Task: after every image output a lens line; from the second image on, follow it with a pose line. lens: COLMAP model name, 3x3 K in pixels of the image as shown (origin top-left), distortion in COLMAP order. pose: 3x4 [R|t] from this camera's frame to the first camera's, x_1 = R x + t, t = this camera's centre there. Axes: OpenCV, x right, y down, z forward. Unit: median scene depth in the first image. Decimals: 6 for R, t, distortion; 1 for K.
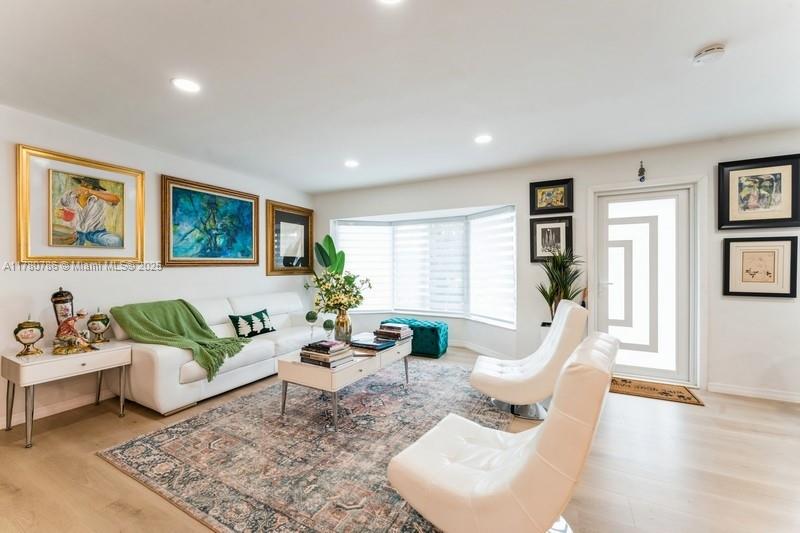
lens RADIAL K [[319.7, 0, 402.2], [0, 319.7, 267.5], [0, 0, 1]] dist [0.000465, 0.000513]
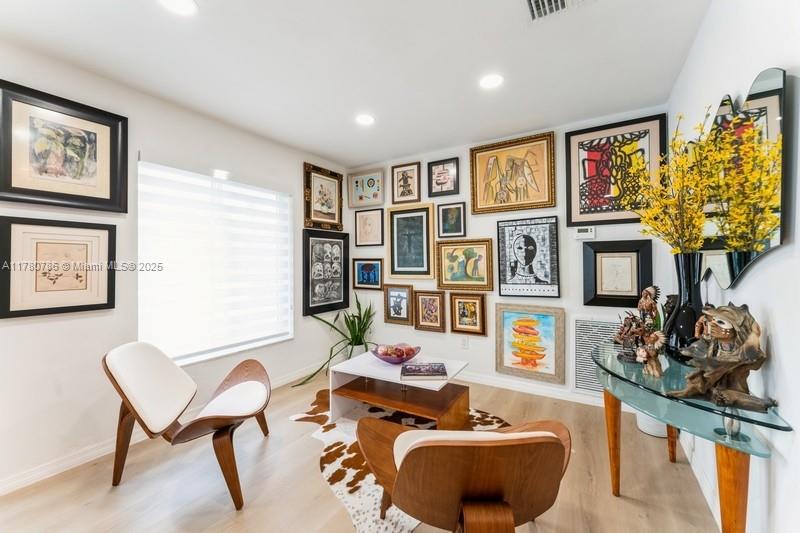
lens RADIAL K [[319.7, 0, 401.7], [0, 319.7, 259.9], [0, 0, 1]] dist [0.000465, 0.000513]
pose [[0.065420, 0.010907, 0.997798, 0.502673], [0.009542, 0.999888, -0.011555, -0.002209], [-0.997812, 0.010277, 0.065309, 0.273198]]
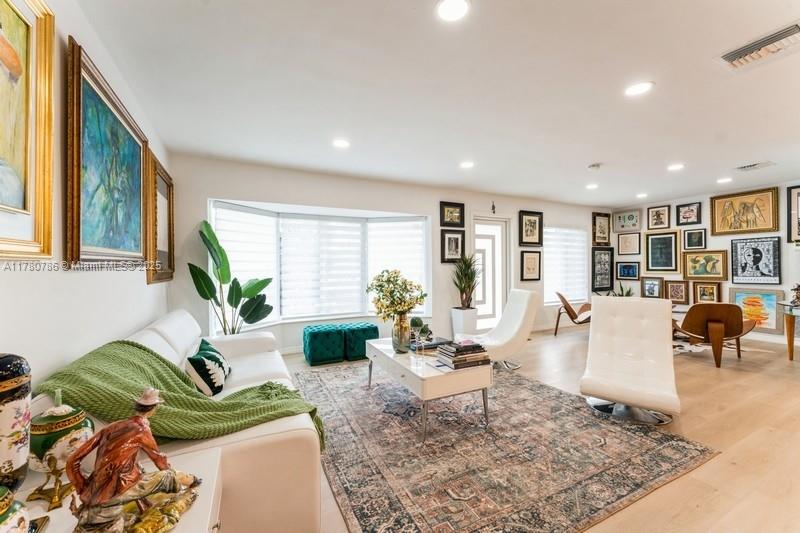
lens RADIAL K [[319.7, 0, 399.8], [0, 319.7, 269.5], [0, 0, 1]] dist [0.000465, 0.000513]
pose [[0.581421, -0.010568, 0.813535, -0.956011], [0.008256, 0.999941, 0.007090, 0.000335], [-0.813561, 0.002594, 0.581473, 0.494500]]
